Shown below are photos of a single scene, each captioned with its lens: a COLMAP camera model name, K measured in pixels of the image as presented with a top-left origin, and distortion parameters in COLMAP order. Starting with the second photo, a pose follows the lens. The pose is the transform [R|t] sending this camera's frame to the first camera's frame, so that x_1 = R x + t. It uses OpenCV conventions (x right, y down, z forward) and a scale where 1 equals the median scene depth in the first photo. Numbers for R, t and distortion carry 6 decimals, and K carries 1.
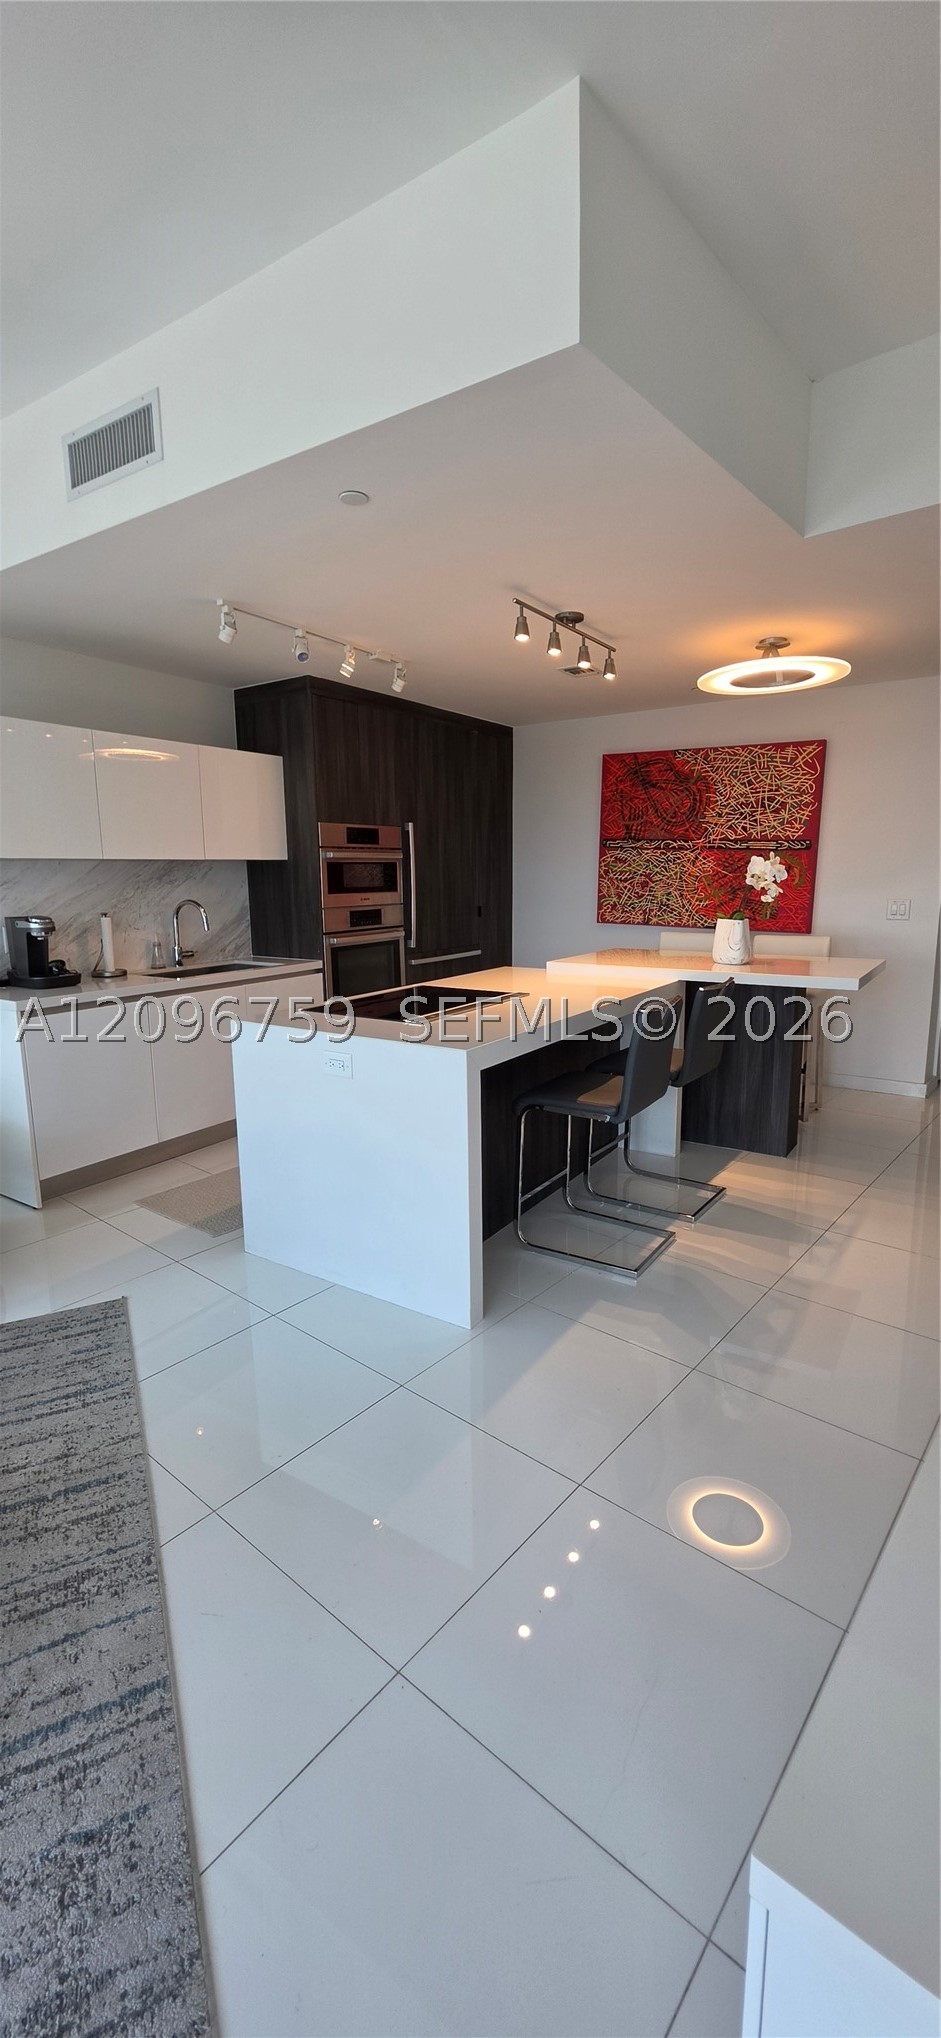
lens RADIAL K [[818.9, 0, 484.8], [0, 818.9, 1028.5], [0, 0, 1]] dist [-0.001689, -0.001284]
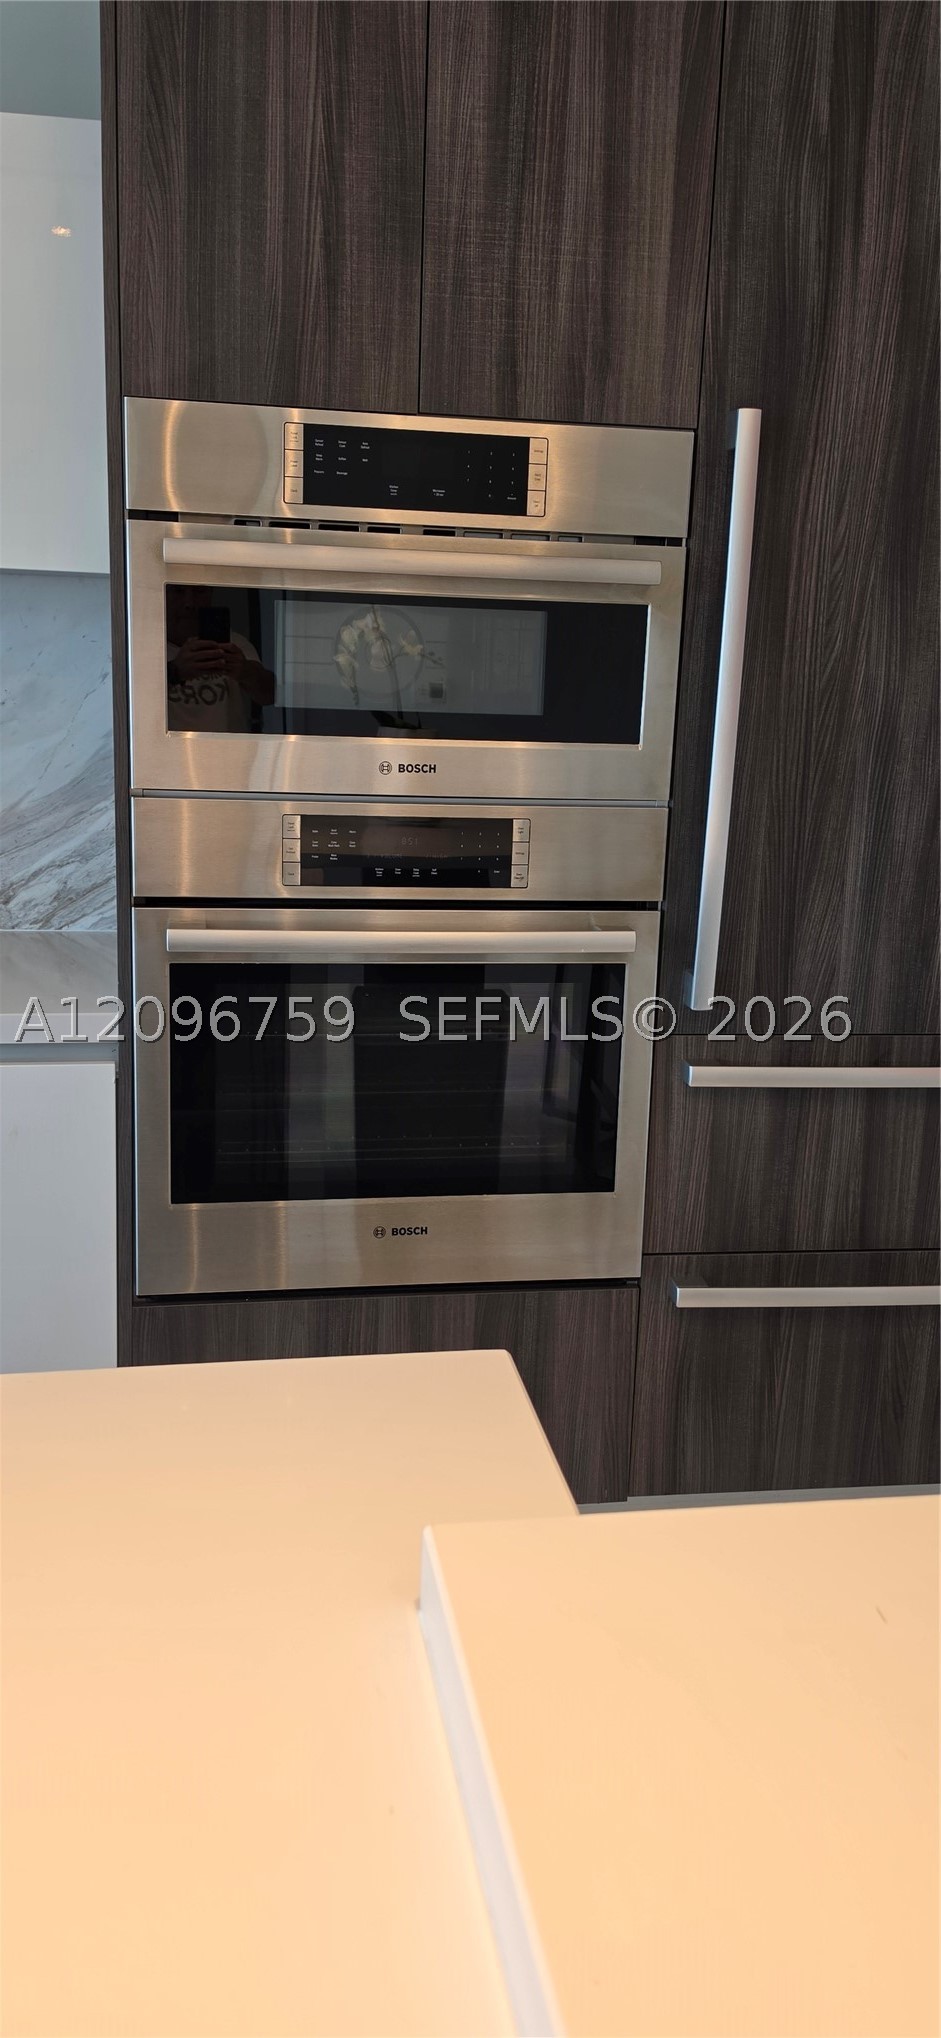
lens RADIAL K [[1601.1, 0, 472.4], [0, 1601.1, 1021.4], [0, 0, 1]] dist [0.014678, -0.006220]
pose [[0.675558, 0.208393, -0.707243, 0.173385], [-0.183459, 0.976567, 0.112511, -0.135144], [0.714118, 0.053742, 0.697960, 0.678971]]
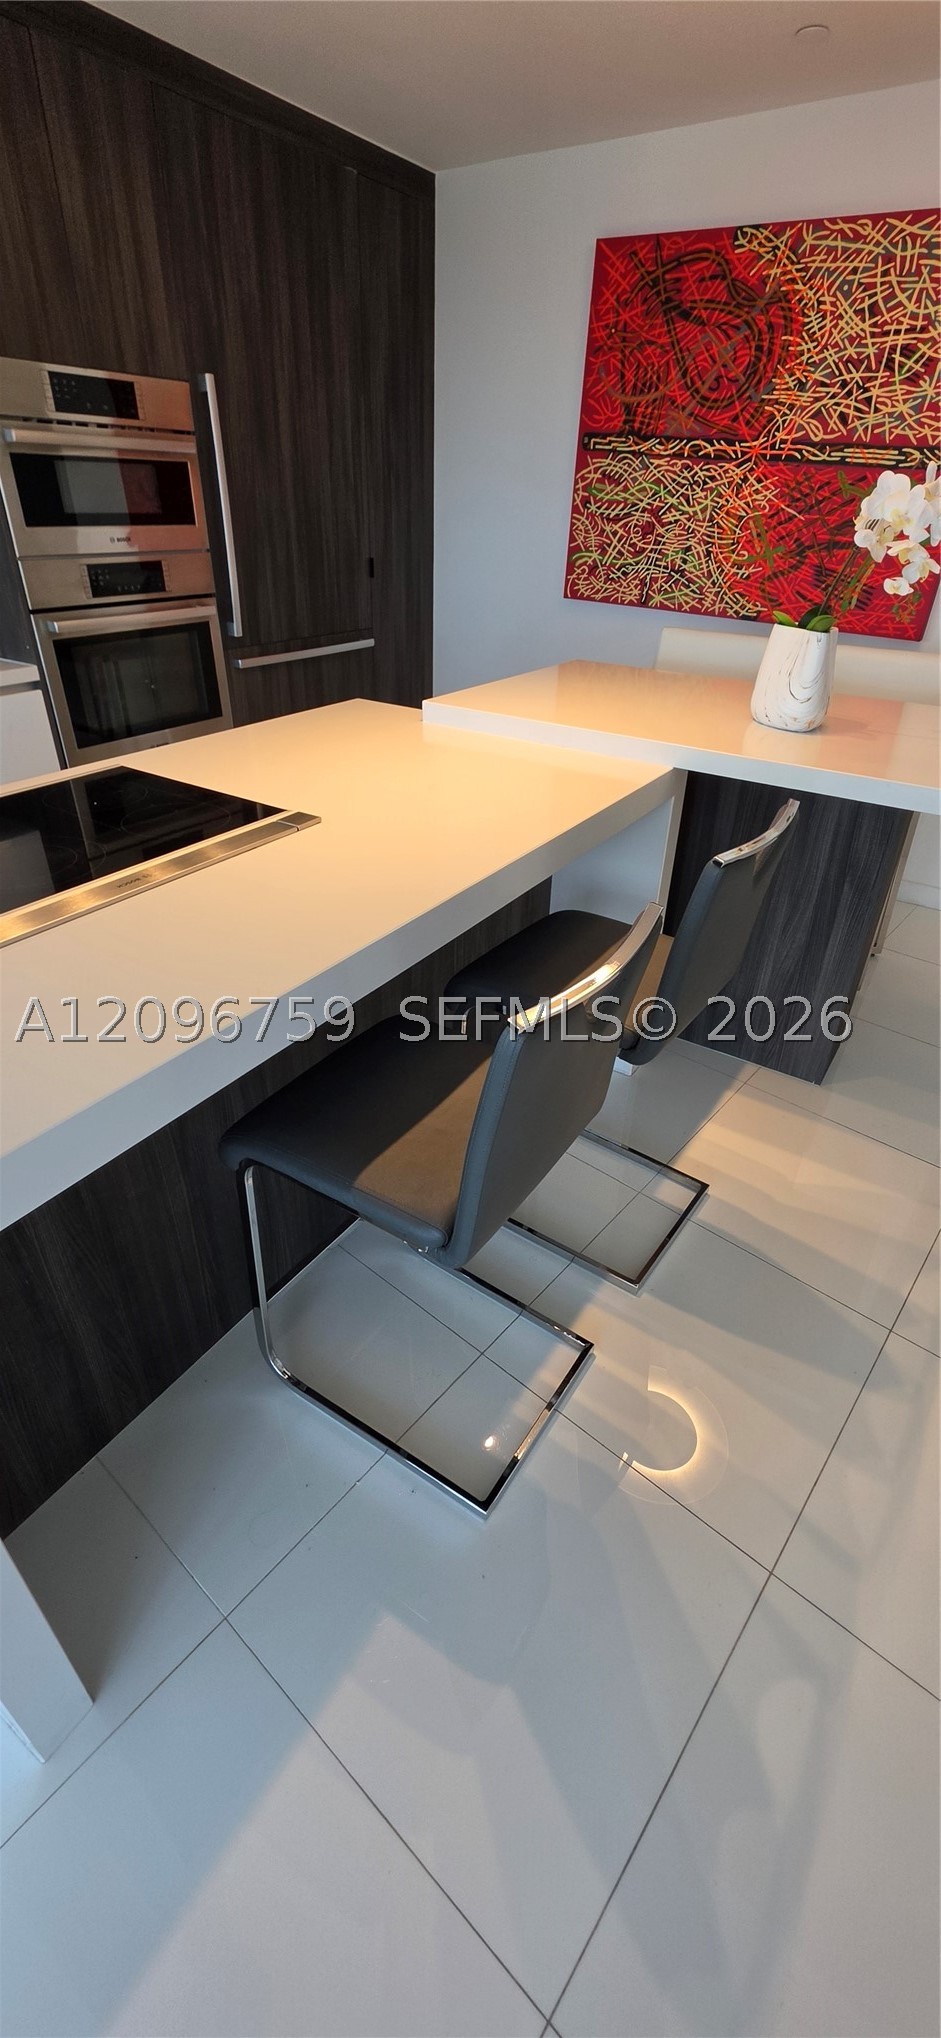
lens RADIAL K [[818.9, 0, 478.1], [0, 818.9, 1022.5], [0, 0, 1]] dist [-0.001689, -0.001284]
pose [[0.999225, 0.037524, 0.011911, 0.088994], [-0.039257, 0.926951, 0.373123, -0.069575], [0.002960, -0.373302, 0.927705, 0.363653]]
